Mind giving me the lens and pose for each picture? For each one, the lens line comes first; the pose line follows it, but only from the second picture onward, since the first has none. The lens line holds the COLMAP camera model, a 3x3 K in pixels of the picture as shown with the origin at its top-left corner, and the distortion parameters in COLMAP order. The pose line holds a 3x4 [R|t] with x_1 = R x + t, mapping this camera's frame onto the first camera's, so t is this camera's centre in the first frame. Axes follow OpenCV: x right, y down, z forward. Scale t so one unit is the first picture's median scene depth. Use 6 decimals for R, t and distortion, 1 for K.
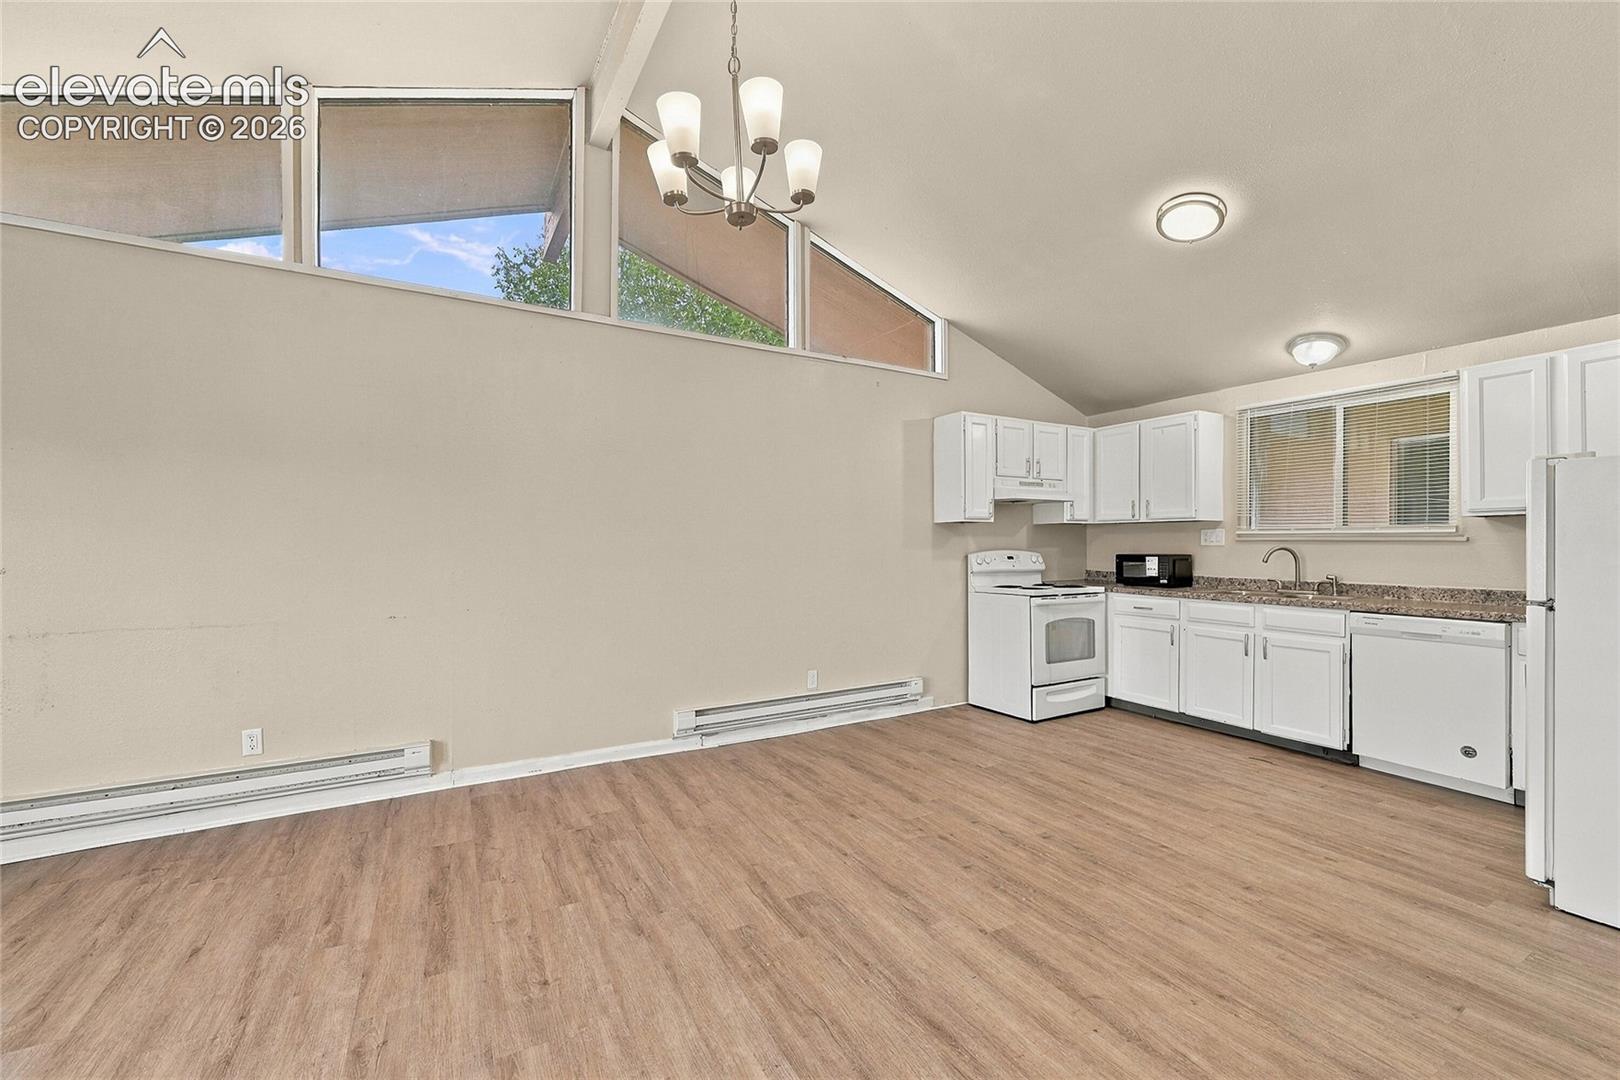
lens RADIAL K [[648.0, 0, 817.4], [0, 648.0, 540.7], [0, 0, 1]] dist [-0.000565, -0.000009]
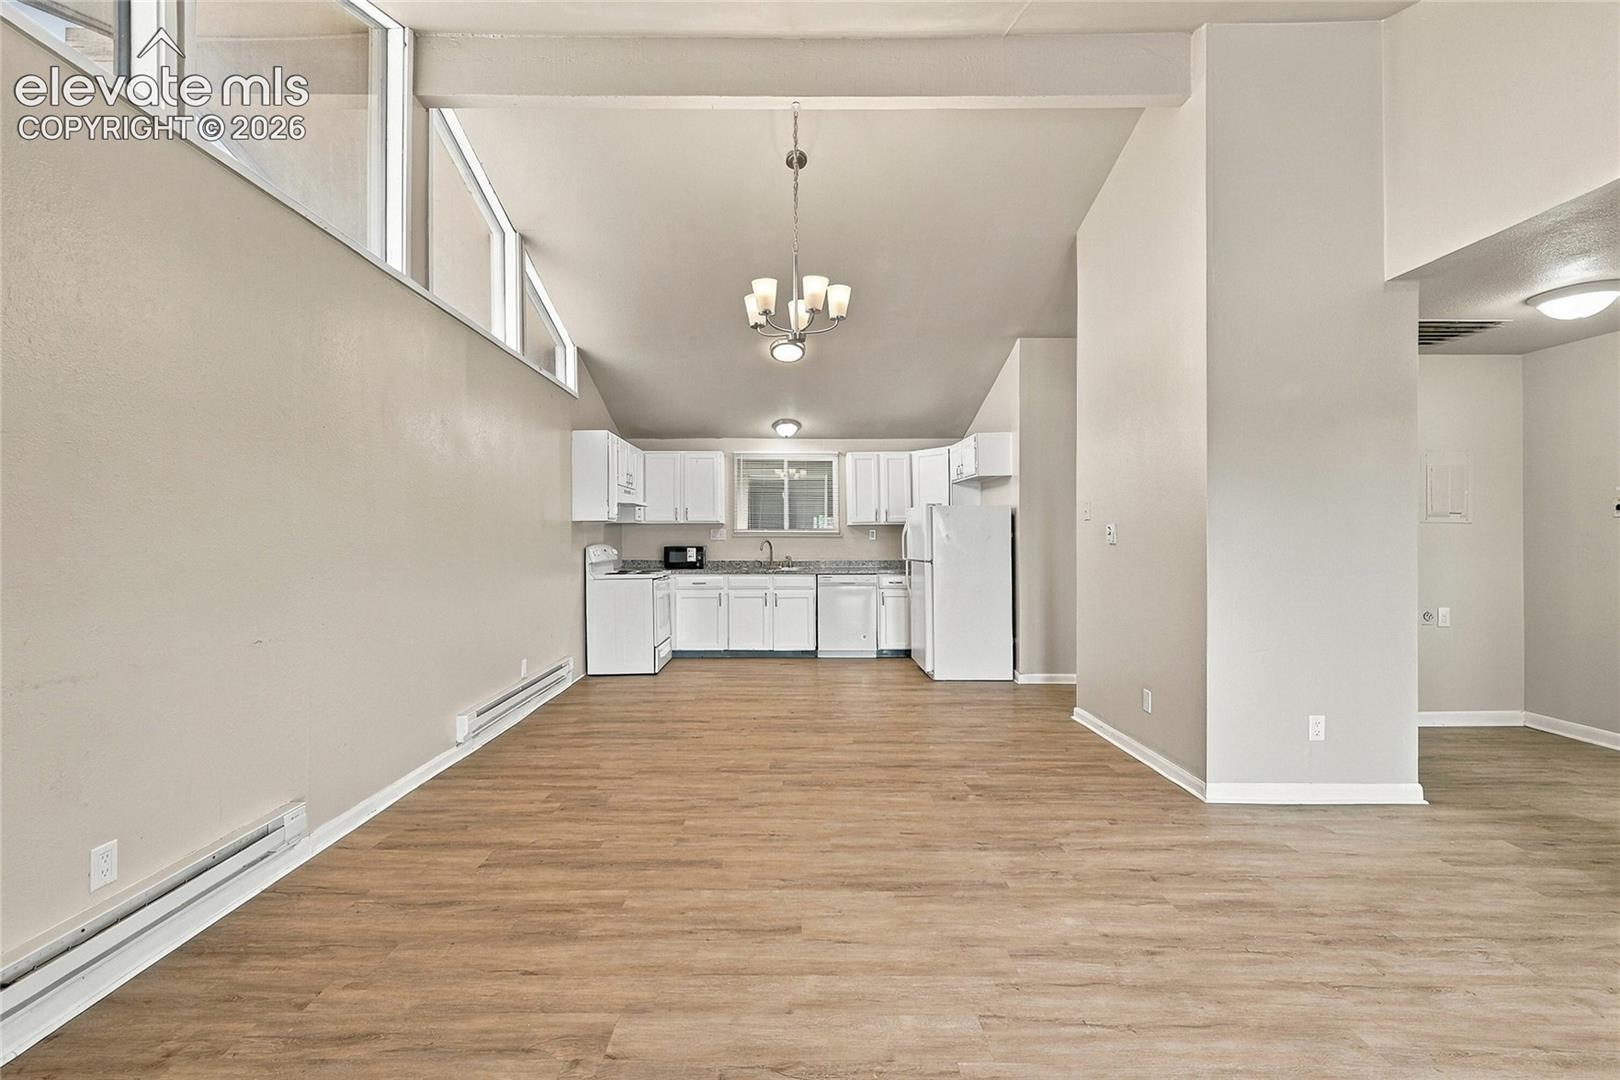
lens RADIAL K [[665.8, 0, 784.7], [0, 665.8, 533.4], [0, 0, 1]] dist [-0.001167, 0.000002]
pose [[0.508441, 0.004260, 0.861086, -0.802394], [-0.000872, 0.999990, -0.004433, -0.001213], [-0.861097, 0.001503, 0.508439, 0.091977]]
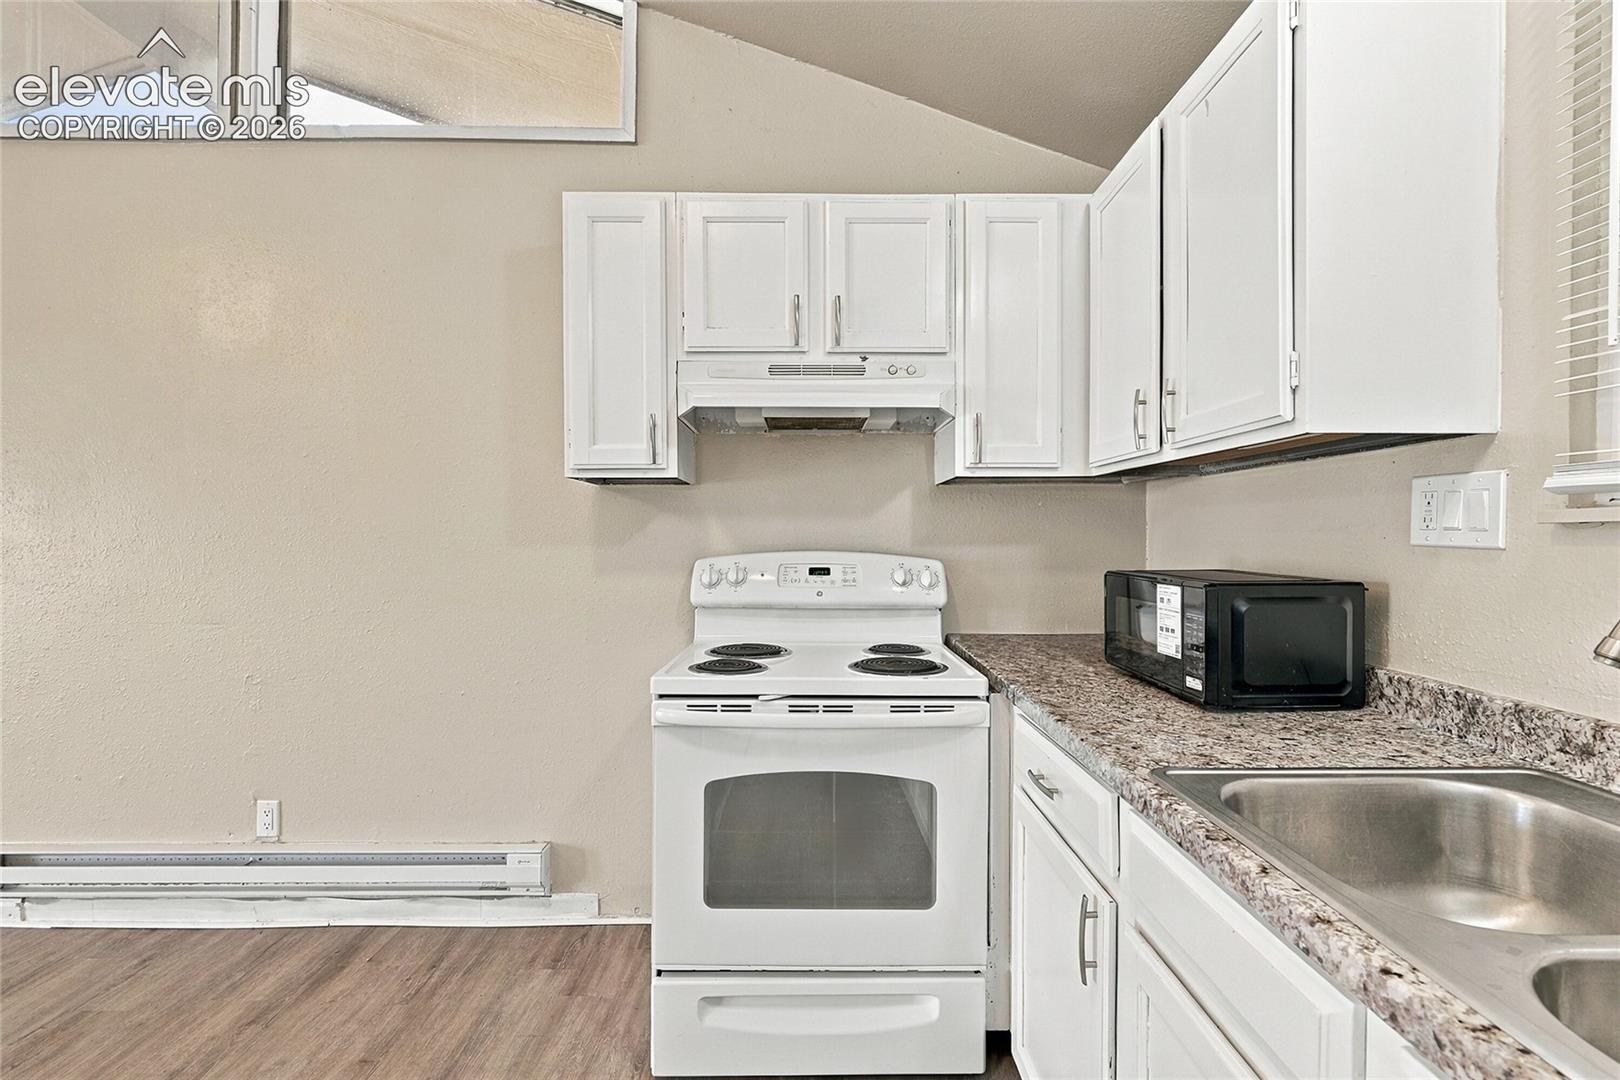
lens RADIAL K [[701.9, 0, 818.1], [0, 701.9, 535.3], [0, 0, 1]] dist [-0.003482, -0.000289]
pose [[0.870161, 0.002854, -0.492759, 0.661331], [-0.000224, 0.999985, 0.005395, 0.003048], [0.492767, -0.004584, 0.870149, 0.834646]]
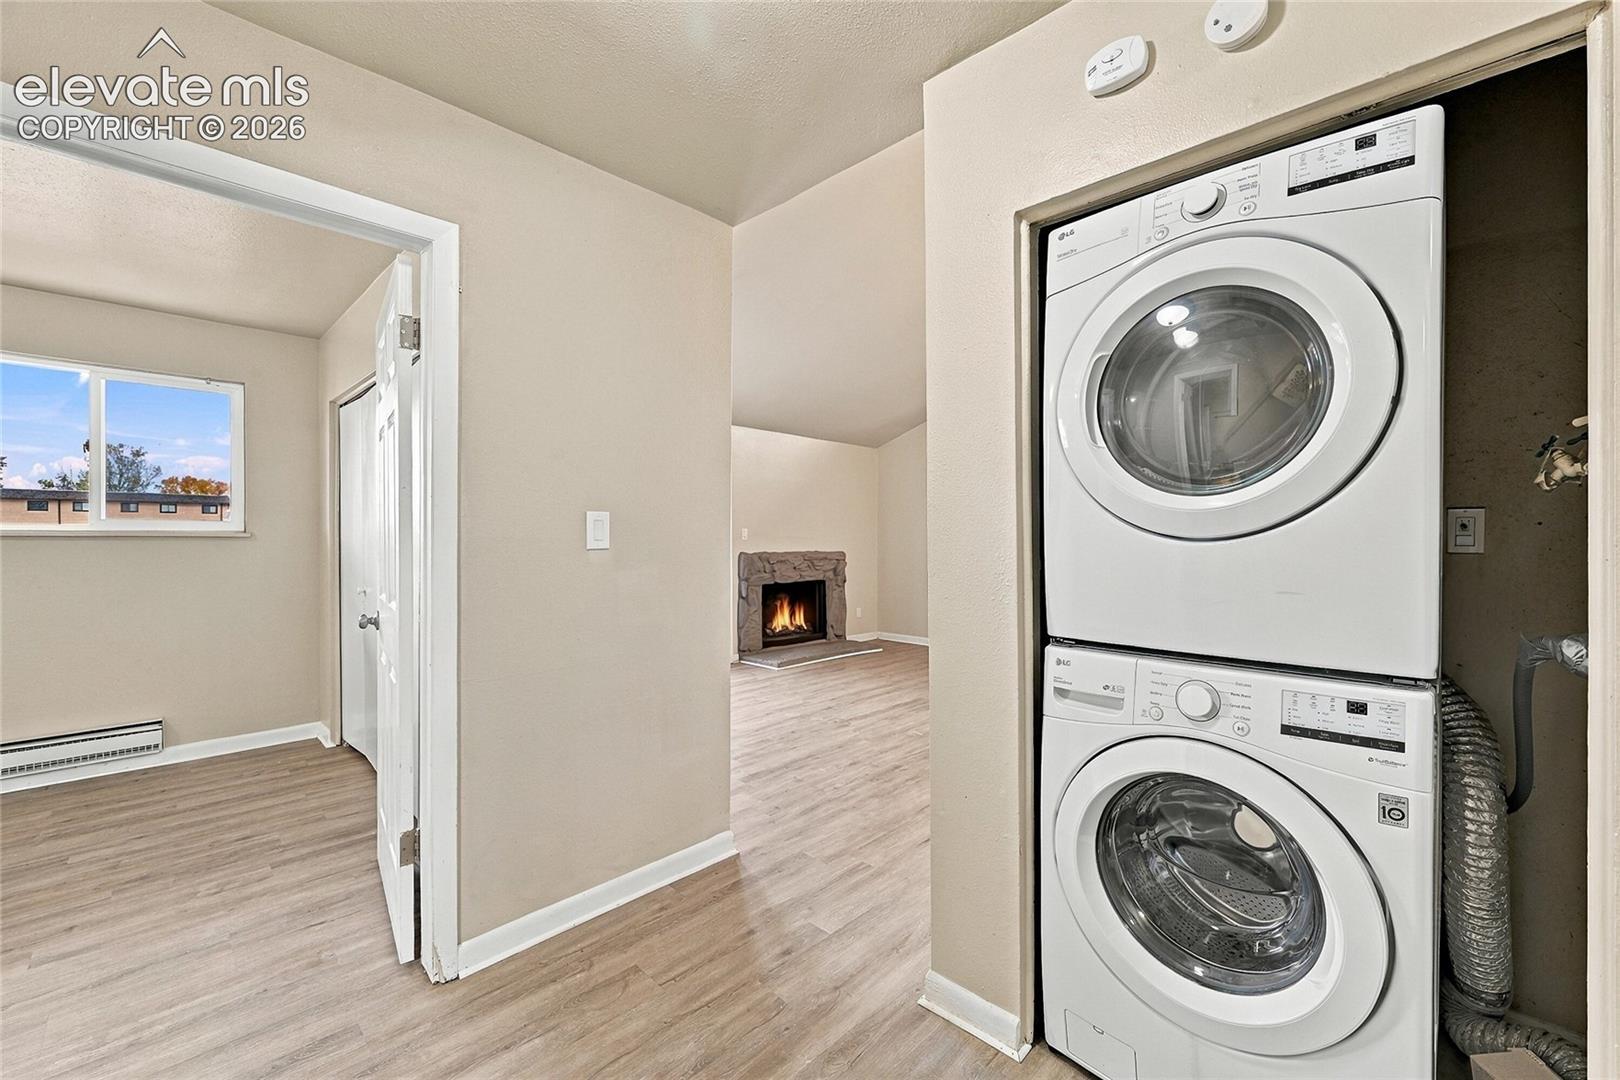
lens RADIAL K [[648.0, 0, 817.4], [0, 648.0, 540.7], [0, 0, 1]] dist [-0.000565, -0.000009]
pose [[0.271035, 0.006089, -0.962550, 0.678670], [0.004442, 0.999961, 0.007576, -0.002760], [0.962559, -0.006329, 0.270997, -0.349044]]
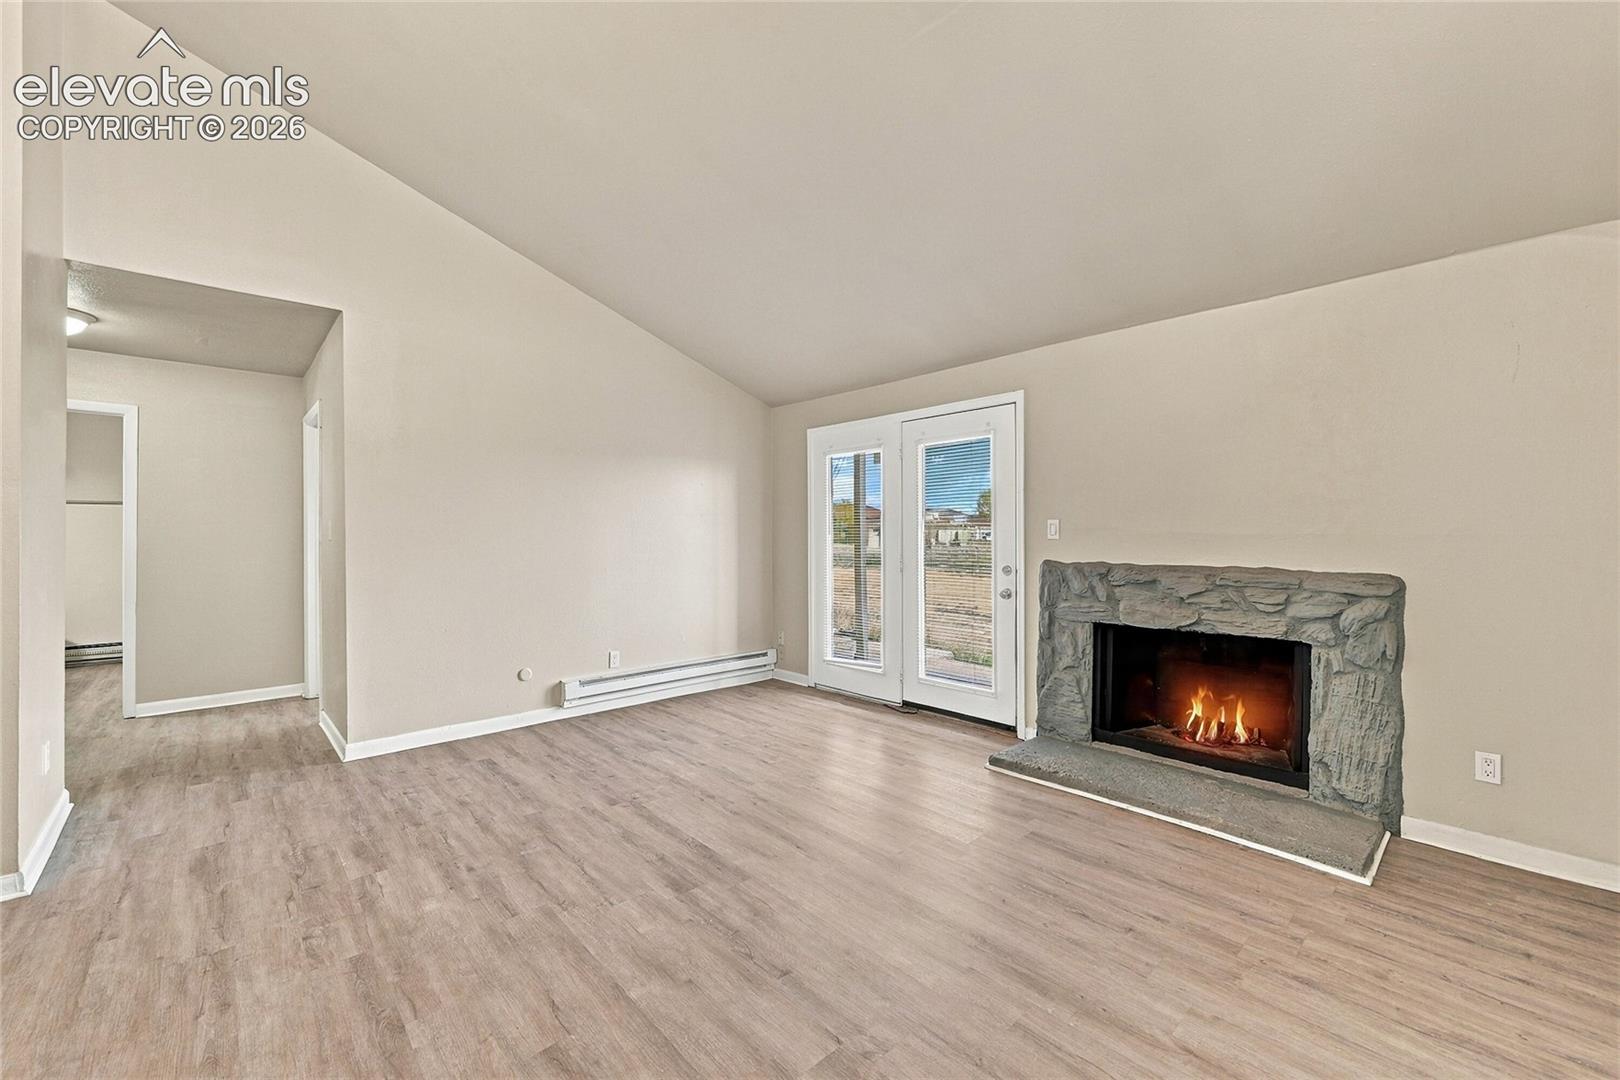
lens RADIAL K [[648.0, 0, 817.4], [0, 648.0, 540.7], [0, 0, 1]] dist [-0.000565, -0.000009]
pose [[-0.973029, 0.002593, -0.230669, -0.403022], [0.001339, 0.999983, 0.005593, 0.003609], [0.230679, 0.005133, -0.973016, 0.773685]]
